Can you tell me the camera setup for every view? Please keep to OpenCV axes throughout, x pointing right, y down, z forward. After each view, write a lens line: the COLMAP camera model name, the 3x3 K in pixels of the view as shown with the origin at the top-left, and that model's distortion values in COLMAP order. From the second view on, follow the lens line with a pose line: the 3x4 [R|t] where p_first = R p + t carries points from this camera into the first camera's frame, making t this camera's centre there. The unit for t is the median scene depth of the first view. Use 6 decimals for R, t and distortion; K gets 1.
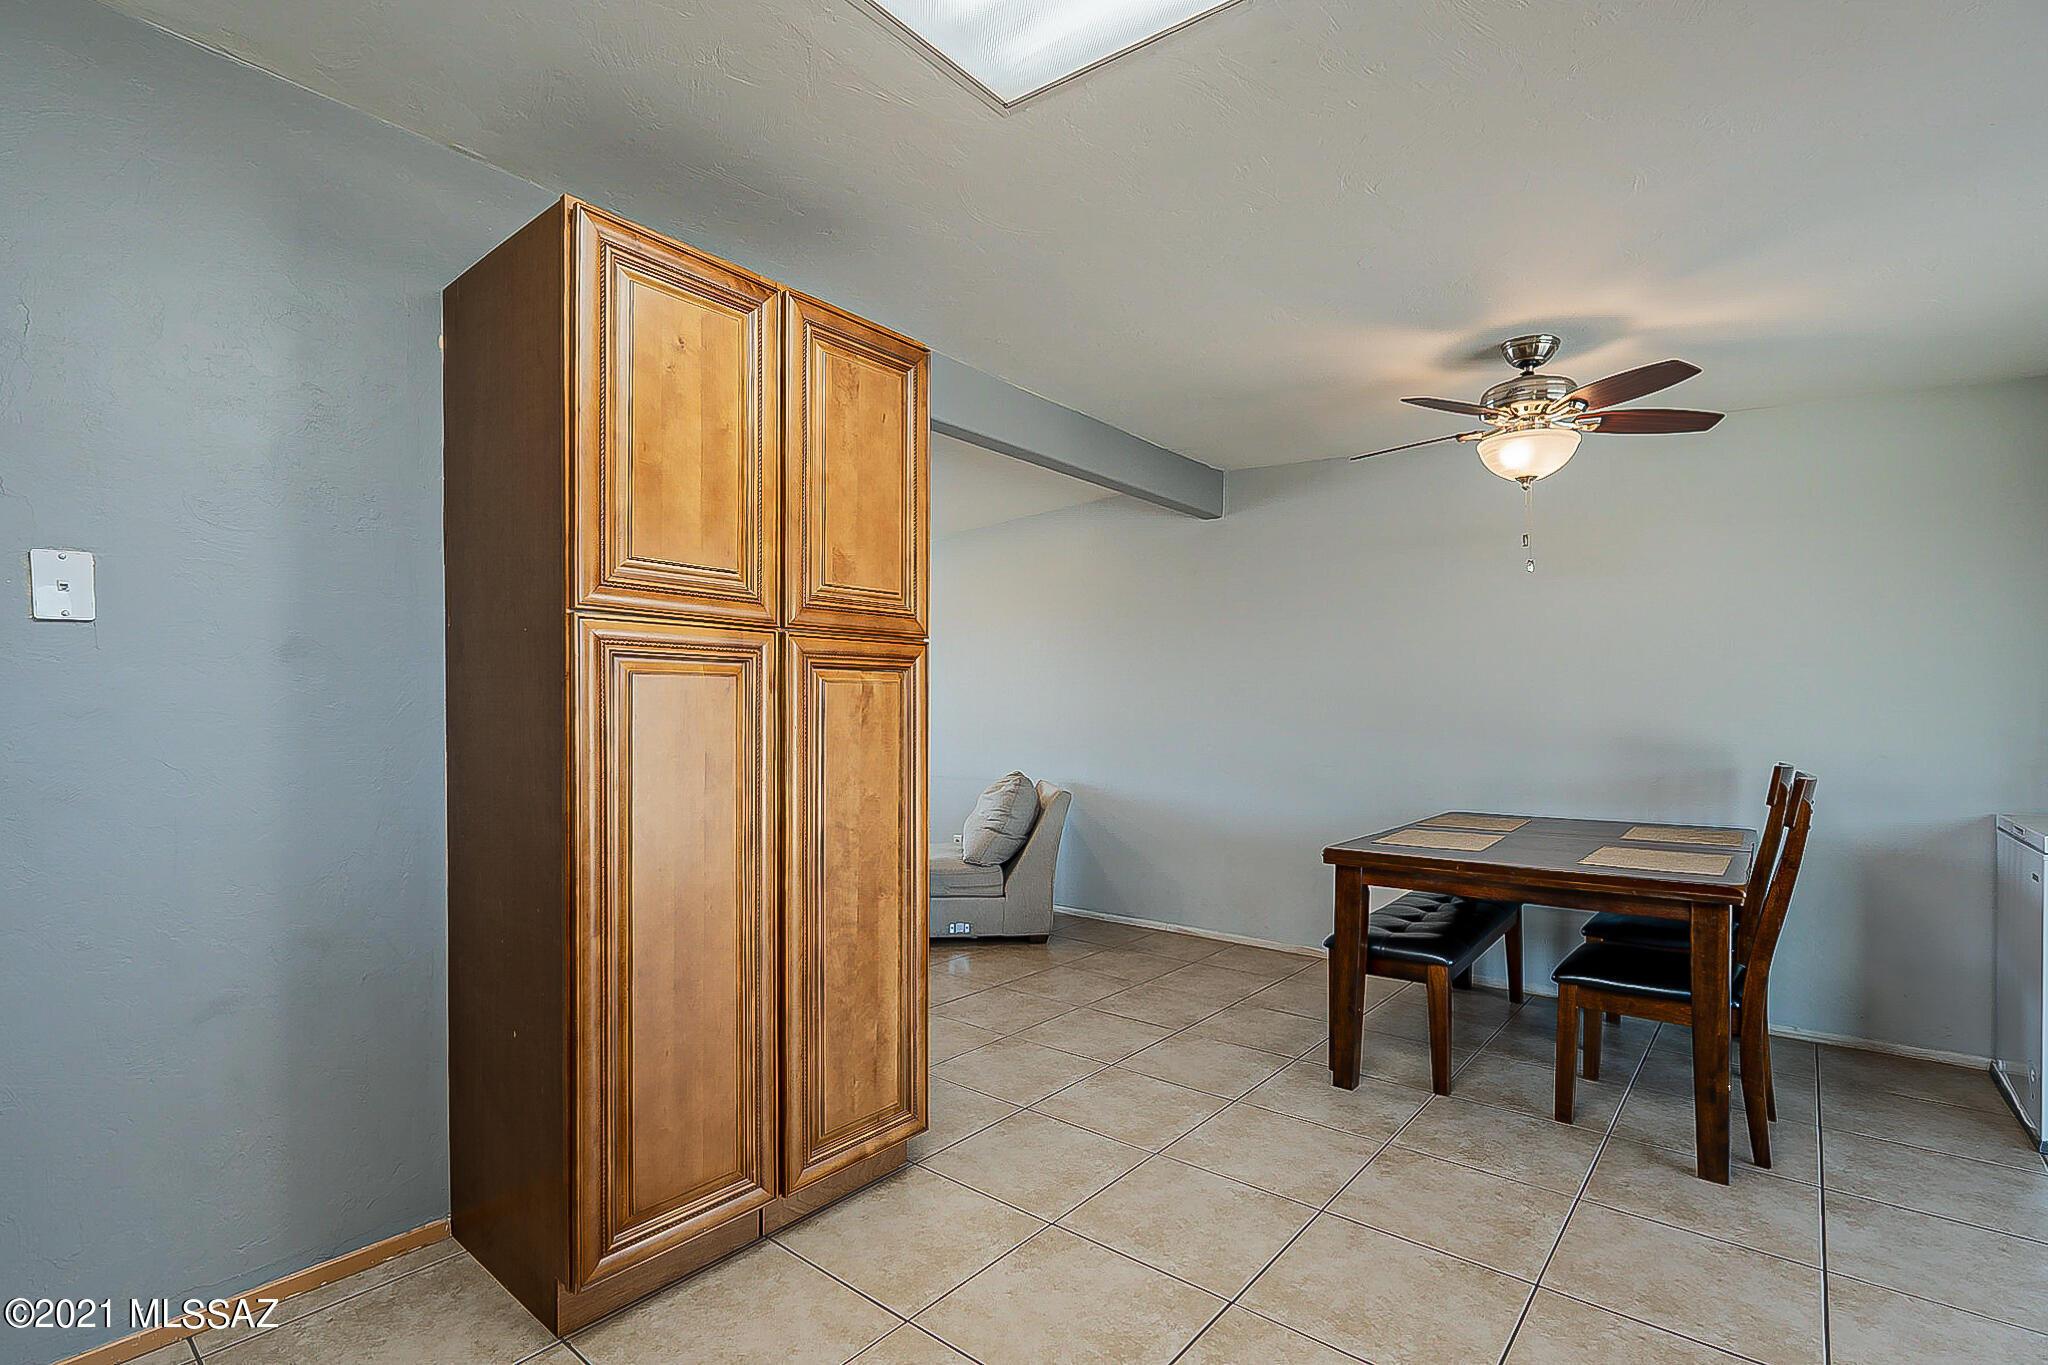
lens RADIAL K [[943.4, 0, 1016.0], [0, 943.4, 720.6], [0, 0, 1]] dist [-0.005529, 0.002150]
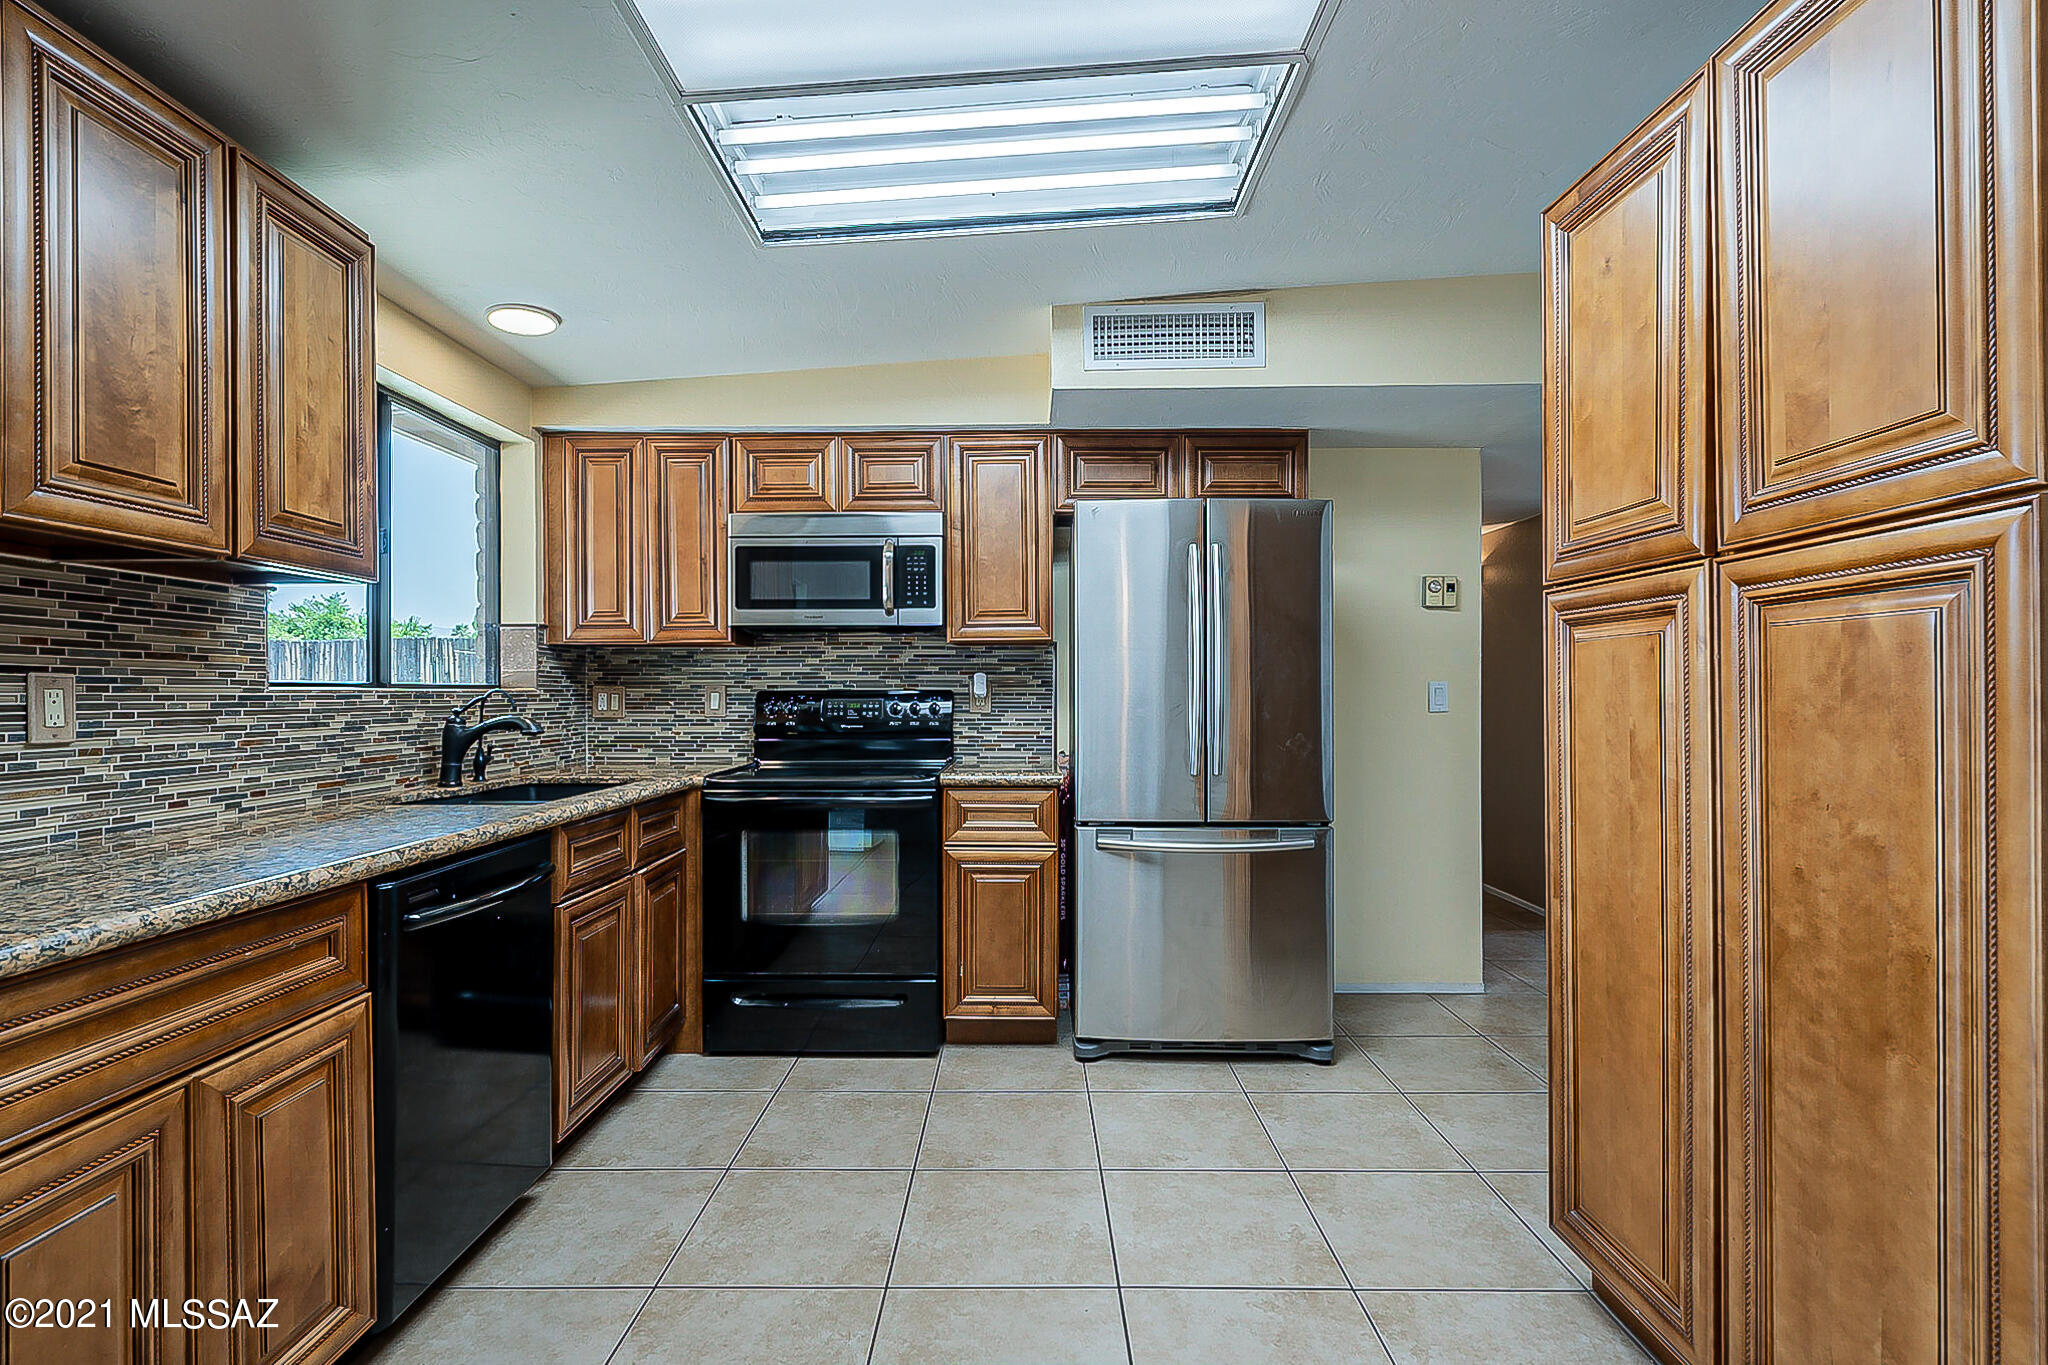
lens RADIAL K [[943.4, 0, 1019.8], [0, 943.4, 692.9], [0, 0, 1]] dist [-0.005529, 0.002150]
pose [[-0.766227, 0.002070, -0.642567, 0.470434], [-0.003609, 0.999965, 0.007525, -0.000174], [0.642560, 0.008084, -0.766192, 0.993159]]
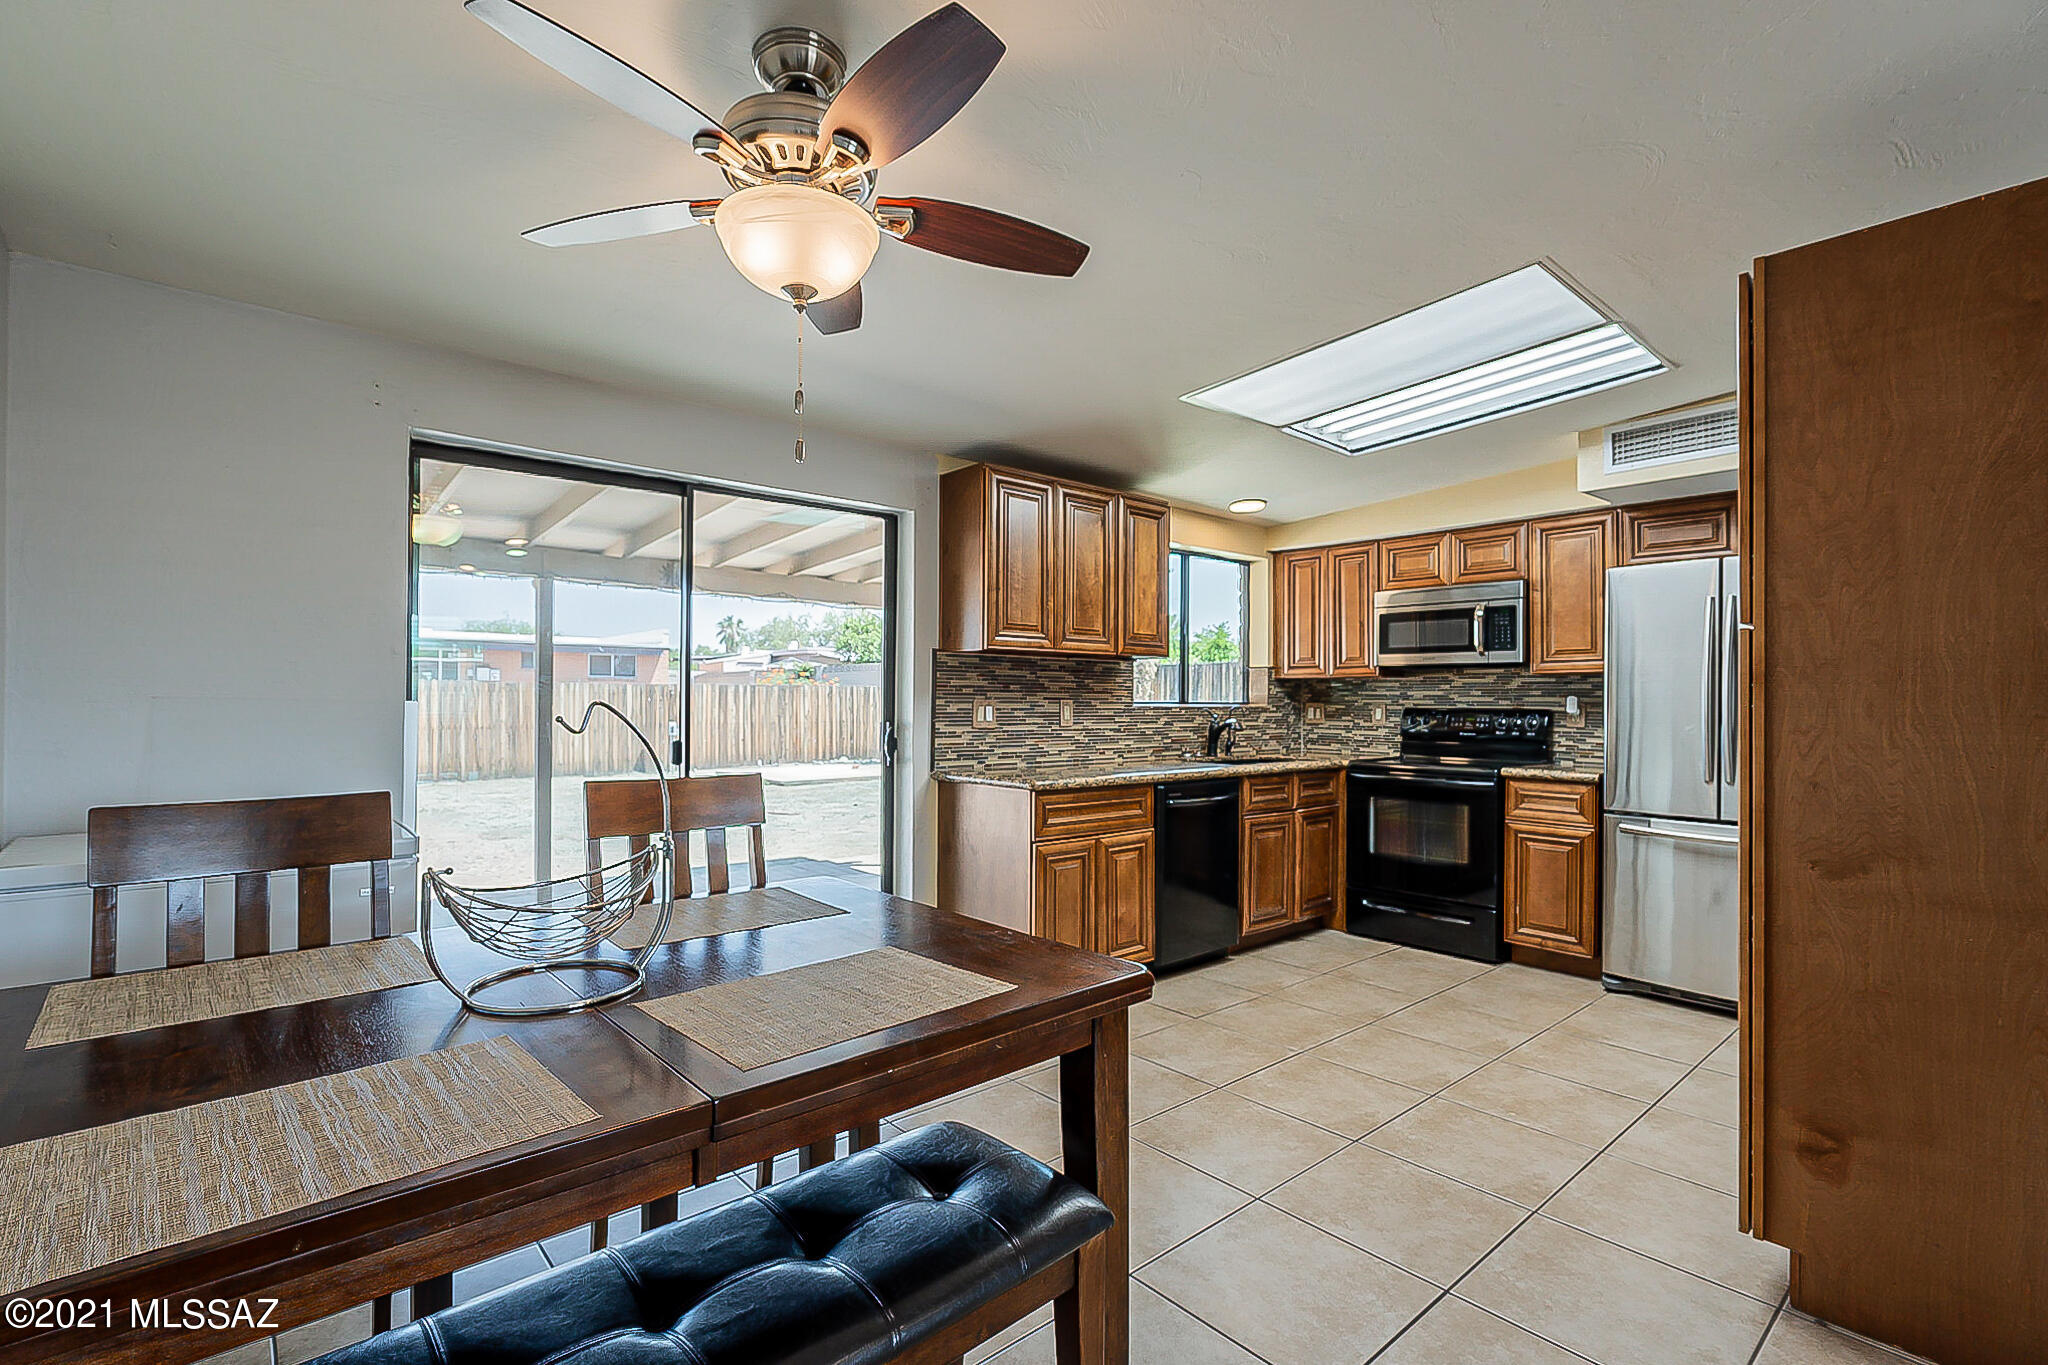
lens RADIAL K [[943.4, 0, 1018.6], [0, 943.4, 691.2], [0, 0, 1]] dist [-0.005529, 0.002150]
pose [[-0.988771, -0.005902, 0.149322, 0.388855], [-0.005989, 0.999982, -0.000133, -0.022786], [-0.149318, -0.001026, -0.988789, 1.841609]]
